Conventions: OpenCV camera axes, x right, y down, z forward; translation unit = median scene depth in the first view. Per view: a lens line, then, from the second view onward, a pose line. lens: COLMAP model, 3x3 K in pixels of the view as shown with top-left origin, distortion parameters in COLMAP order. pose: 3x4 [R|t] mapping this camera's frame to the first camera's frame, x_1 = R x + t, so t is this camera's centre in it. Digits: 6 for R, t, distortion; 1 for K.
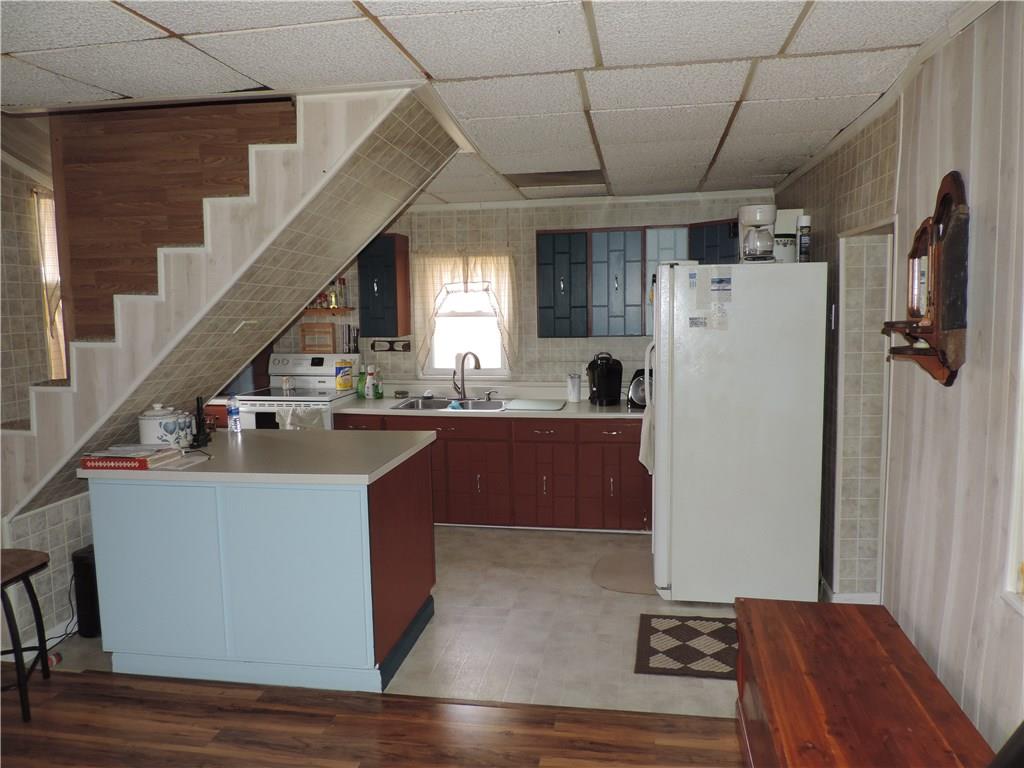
lens RADIAL K [[732.0, 0, 513.6], [0, 732.0, 384.3], [0, 0, 1]] dist [-0.008411, -0.000748]
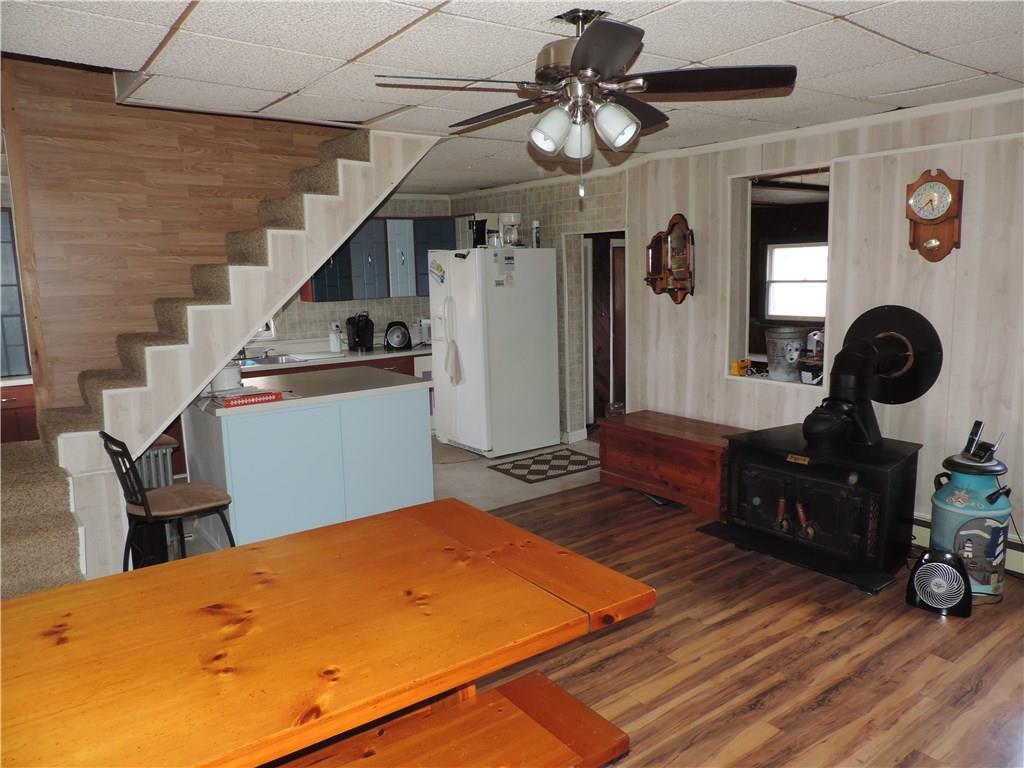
lens RADIAL K [[732.0, 0, 512.8], [0, 732.0, 380.1], [0, 0, 1]] dist [-0.008411, -0.000748]
pose [[0.695010, -0.109894, 0.710553, -0.927702], [0.091194, 0.993743, 0.064494, 0.028119], [-0.713194, 0.019974, 0.700682, -0.171308]]
